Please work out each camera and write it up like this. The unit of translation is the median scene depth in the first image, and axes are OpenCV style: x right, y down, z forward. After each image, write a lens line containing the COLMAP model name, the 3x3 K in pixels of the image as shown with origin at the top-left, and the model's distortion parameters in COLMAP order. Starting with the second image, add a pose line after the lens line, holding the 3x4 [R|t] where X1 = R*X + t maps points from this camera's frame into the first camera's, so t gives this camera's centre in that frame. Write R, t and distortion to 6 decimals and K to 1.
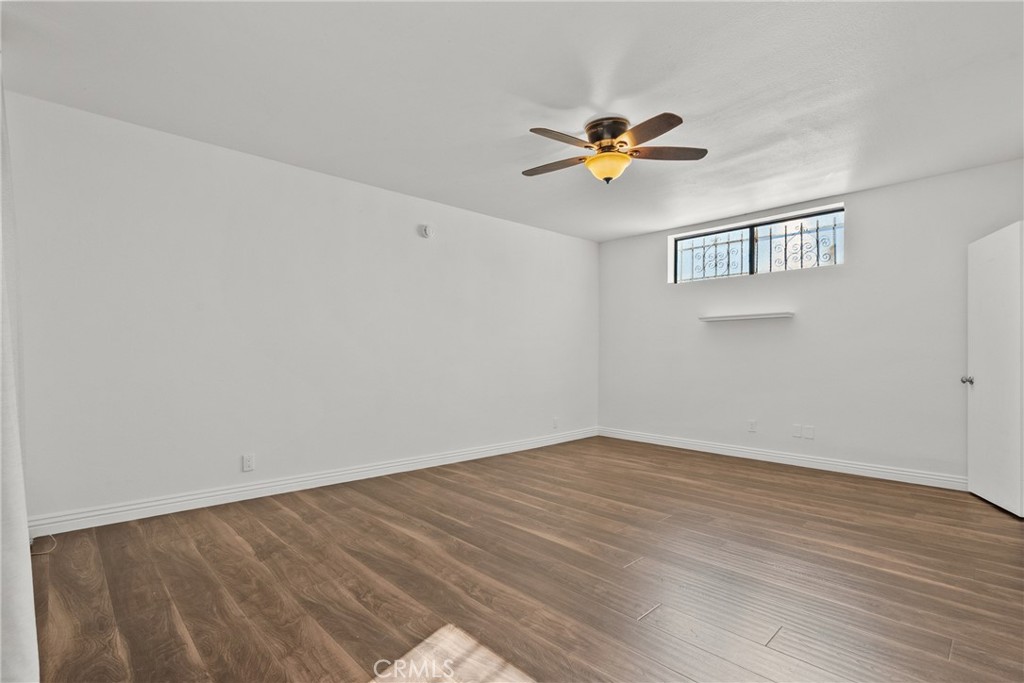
lens RADIAL K [[467.4, 0, 506.1], [0, 467.4, 345.6], [0, 0, 1]] dist [-0.001203, 0.000545]
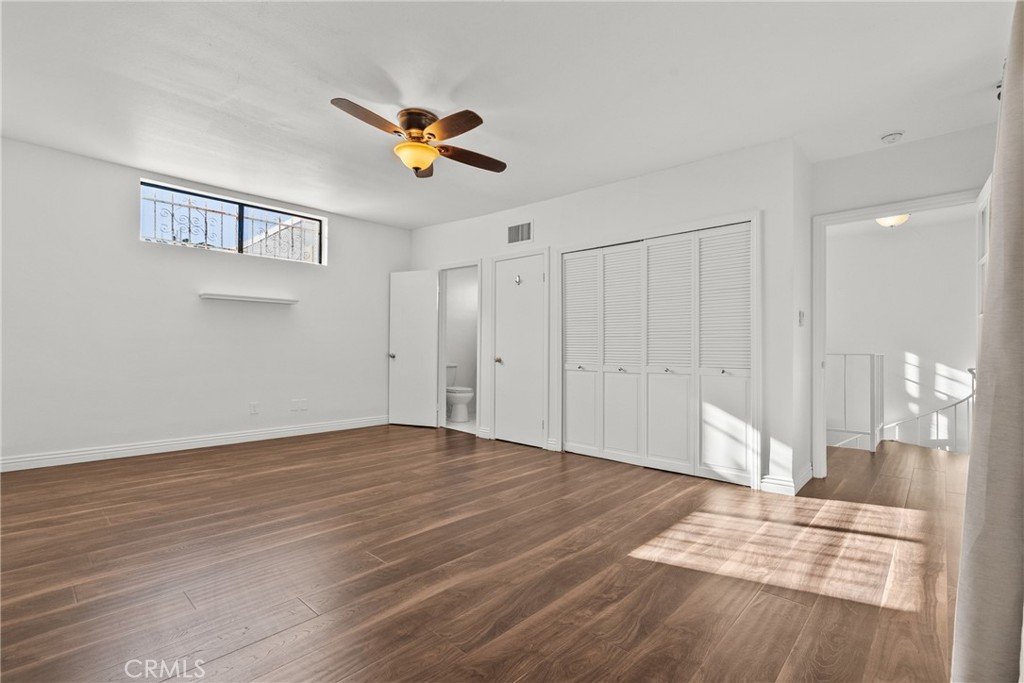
lens RADIAL K [[467.4, 0, 506.1], [0, 467.4, 345.6], [0, 0, 1]] dist [-0.001203, 0.000545]
pose [[-0.049562, -0.001012, 0.998771, -0.819262], [-0.038191, 0.999270, -0.000883, 0.031666], [-0.998041, -0.038188, -0.049564, 0.855443]]
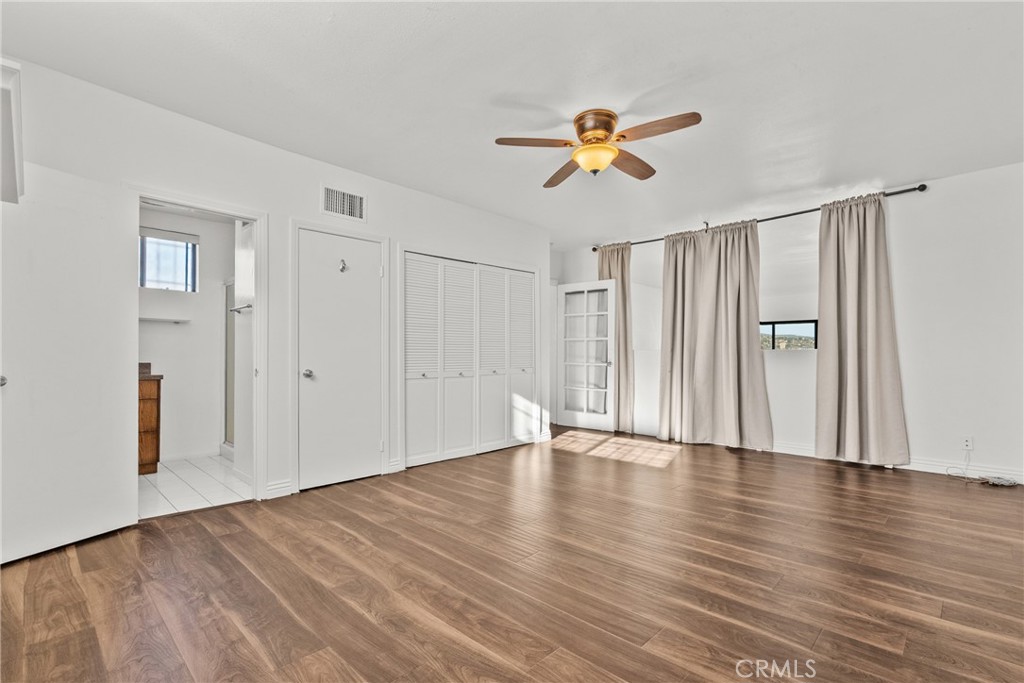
lens RADIAL K [[478.3, 0, 507.5], [0, 478.3, 353.9], [0, 0, 1]] dist [0.000308, 0.000785]
pose [[-0.999505, -0.007023, -0.030652, 0.434694], [-0.006108, 0.999535, -0.029860, 0.067524], [0.030847, -0.029658, -0.999084, 2.020363]]
